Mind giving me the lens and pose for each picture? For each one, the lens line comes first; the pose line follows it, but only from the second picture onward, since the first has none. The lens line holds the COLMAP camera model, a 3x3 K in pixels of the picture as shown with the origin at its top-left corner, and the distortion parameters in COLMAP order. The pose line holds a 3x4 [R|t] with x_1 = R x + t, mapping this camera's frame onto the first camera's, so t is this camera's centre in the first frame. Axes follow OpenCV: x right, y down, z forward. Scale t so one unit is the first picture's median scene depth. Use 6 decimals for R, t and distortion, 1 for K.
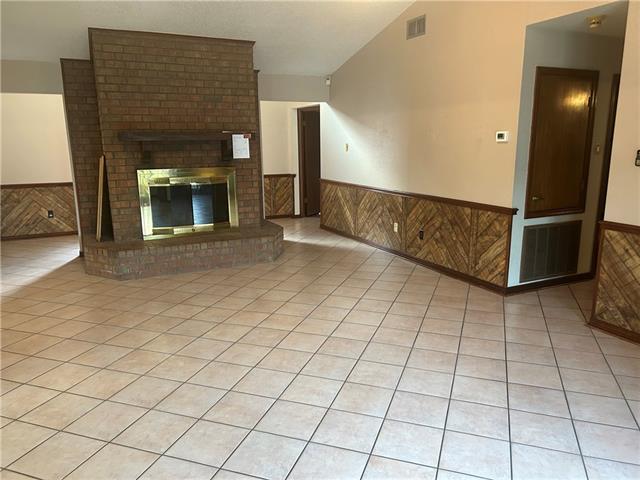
lens RADIAL K [[476.5, 0, 320.0], [0, 476.5, 240.0], [0, 0, 1]] dist [0.002214, -0.000351]
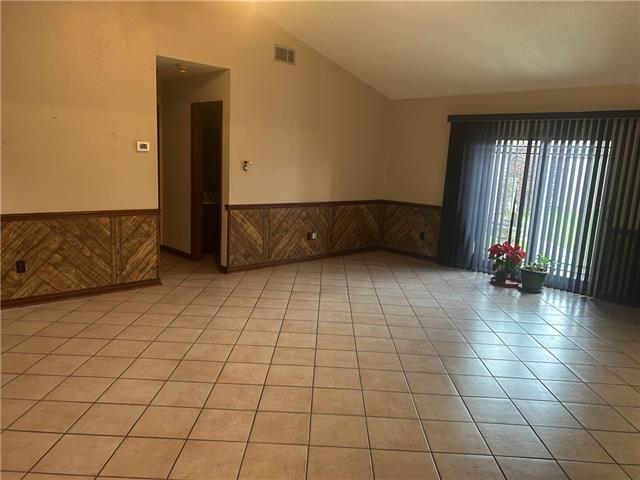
lens RADIAL K [[476.5, 0, 320.0], [0, 476.5, 240.0], [0, 0, 1]] dist [0.002214, -0.000351]
pose [[-0.319261, -0.158321, 0.934348, -0.772426], [0.153316, 0.964329, 0.215788, -0.171873], [-0.935183, 0.212143, -0.283599, 0.913040]]
